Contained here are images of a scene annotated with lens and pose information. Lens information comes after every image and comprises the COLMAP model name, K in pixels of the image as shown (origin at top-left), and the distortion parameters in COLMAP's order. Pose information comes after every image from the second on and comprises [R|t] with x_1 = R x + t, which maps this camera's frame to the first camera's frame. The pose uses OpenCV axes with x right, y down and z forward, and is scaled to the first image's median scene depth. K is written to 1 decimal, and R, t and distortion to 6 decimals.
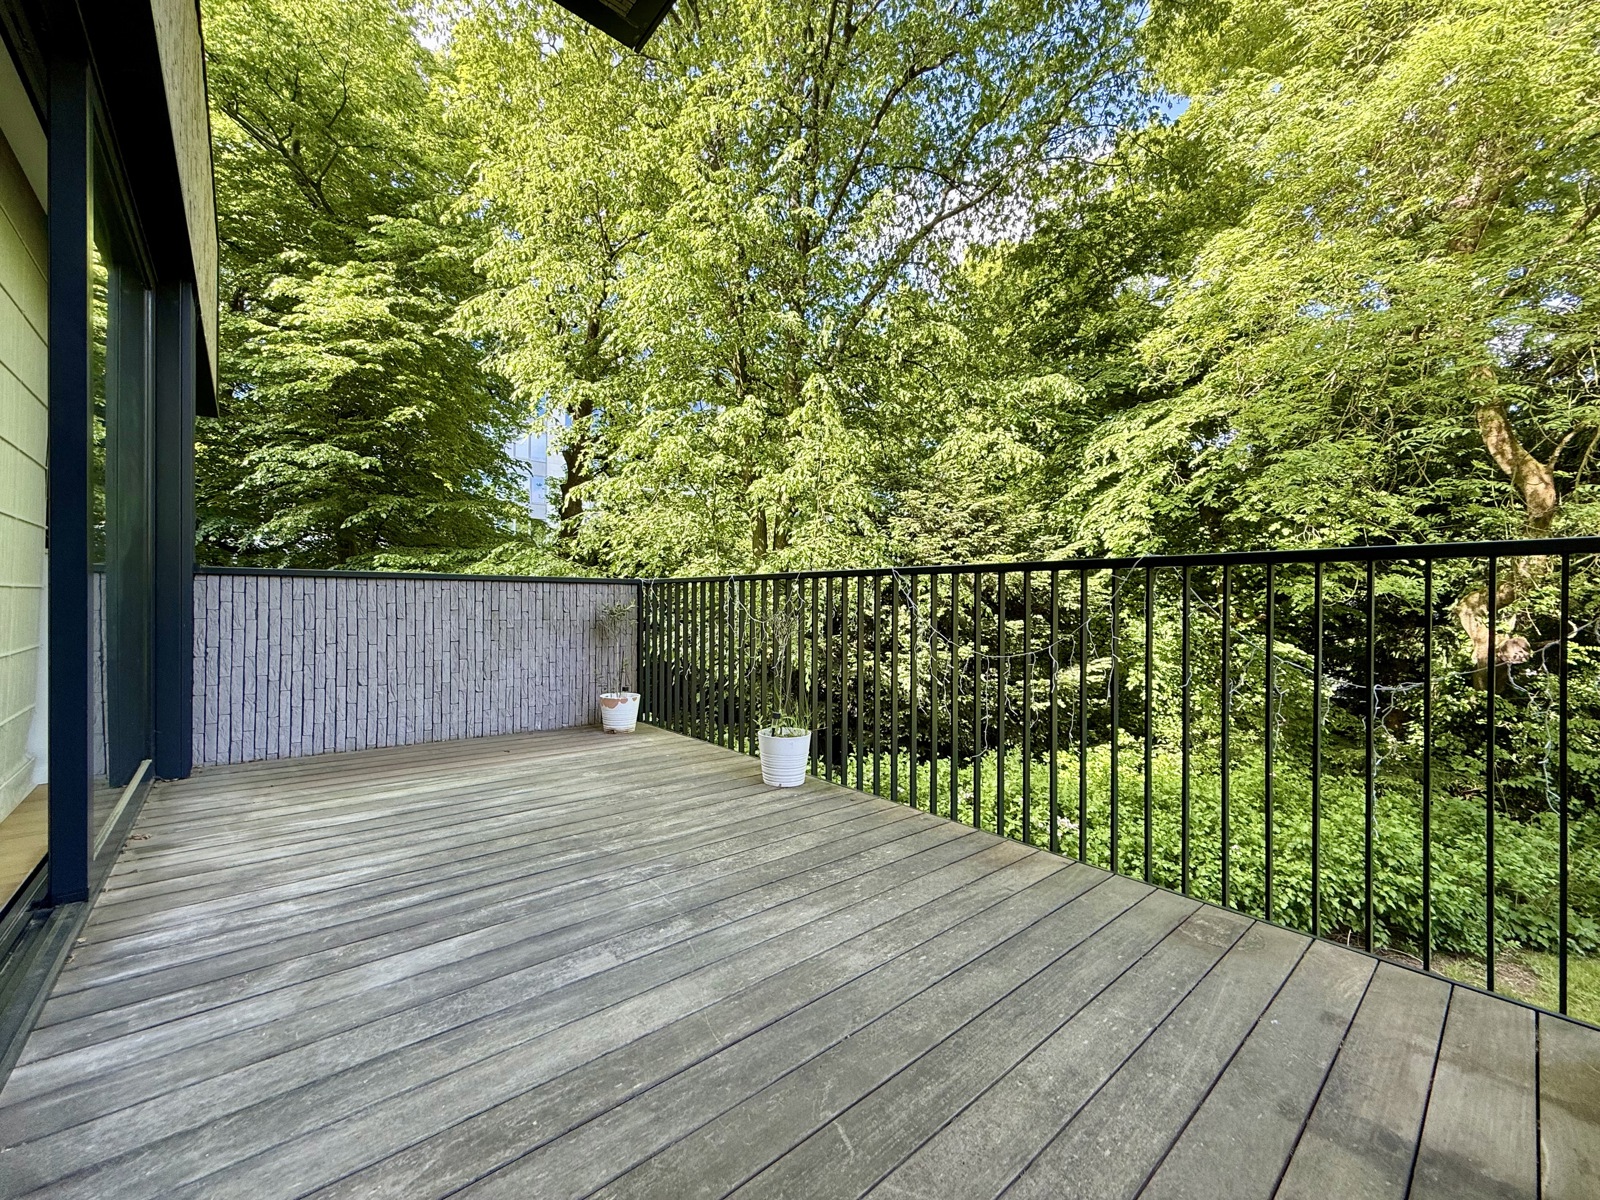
lens RADIAL K [[638.6, 0, 797.9], [0, 638.6, 600.5], [0, 0, 1]] dist [0.001750, -0.000611]
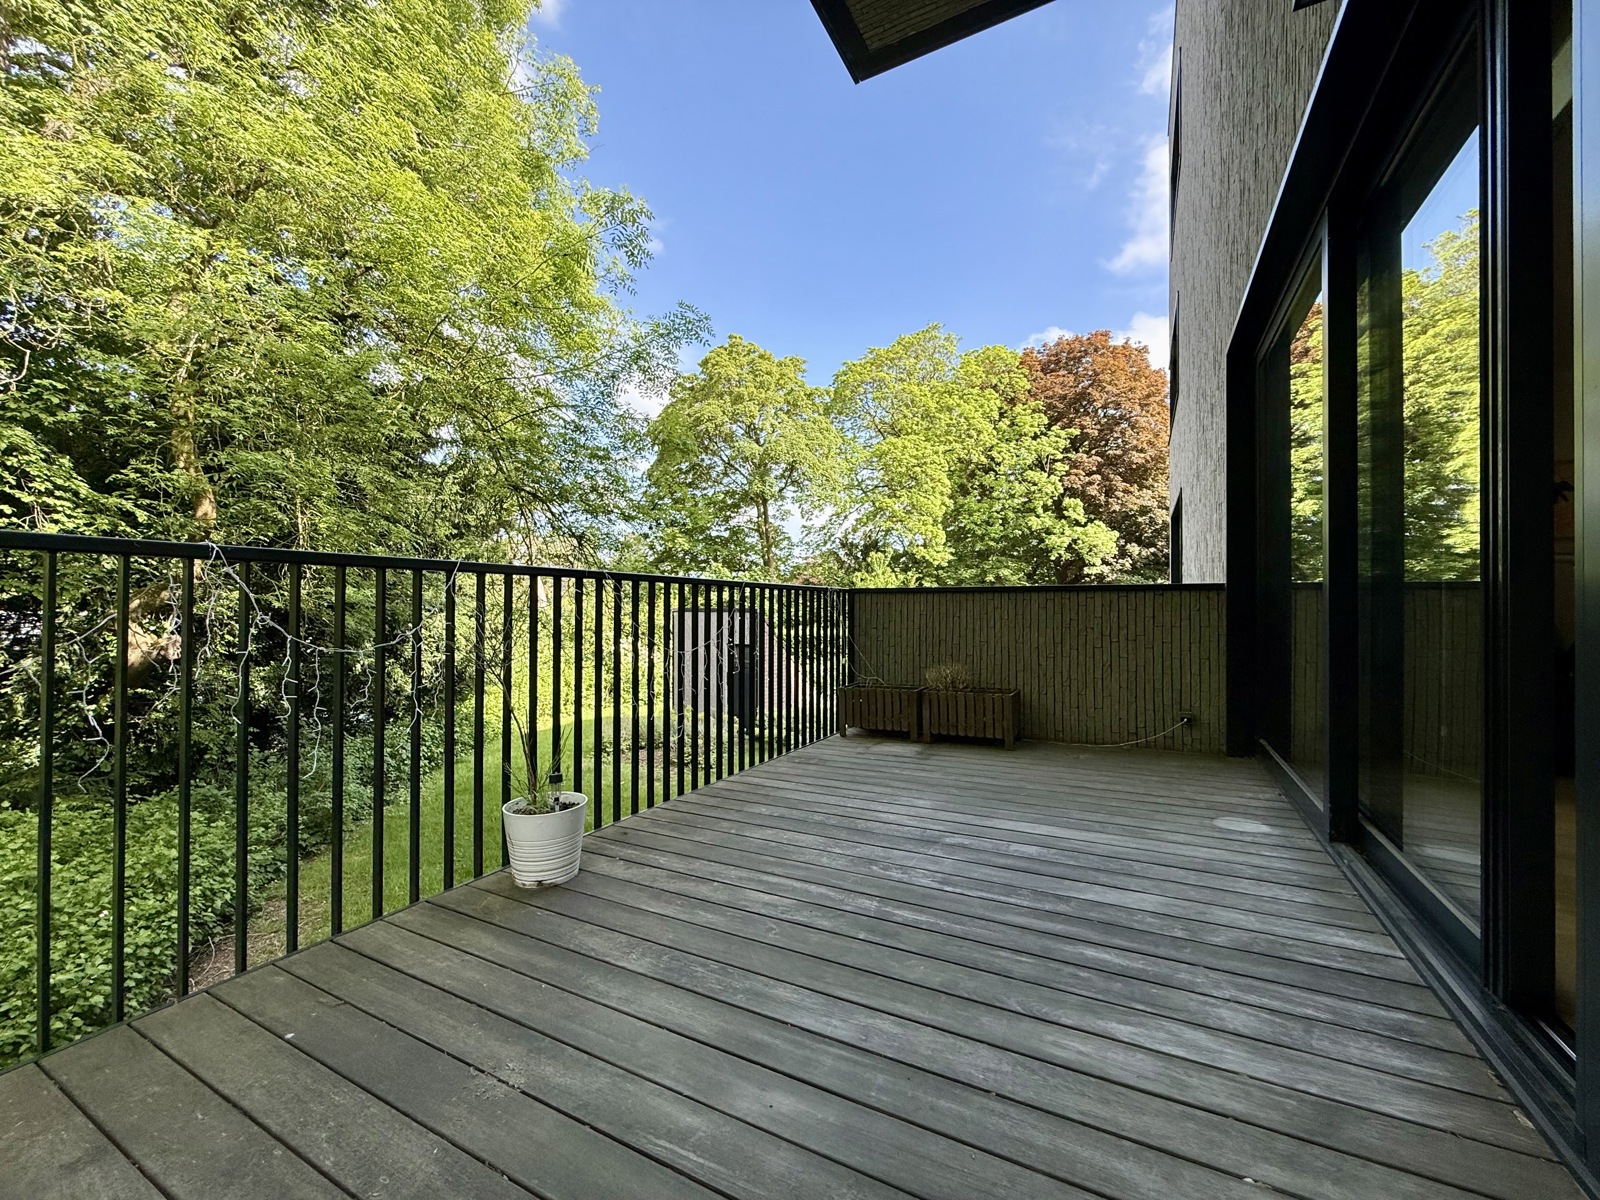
lens RADIAL K [[638.6, 0, 790.4], [0, 638.6, 603.2], [0, 0, 1]] dist [0.001750, -0.000611]
pose [[-0.352072, -0.003558, 0.935966, -0.517335], [-0.005854, 0.999982, 0.001600, -0.006455], [-0.935955, -0.004916, -0.352086, 0.688818]]
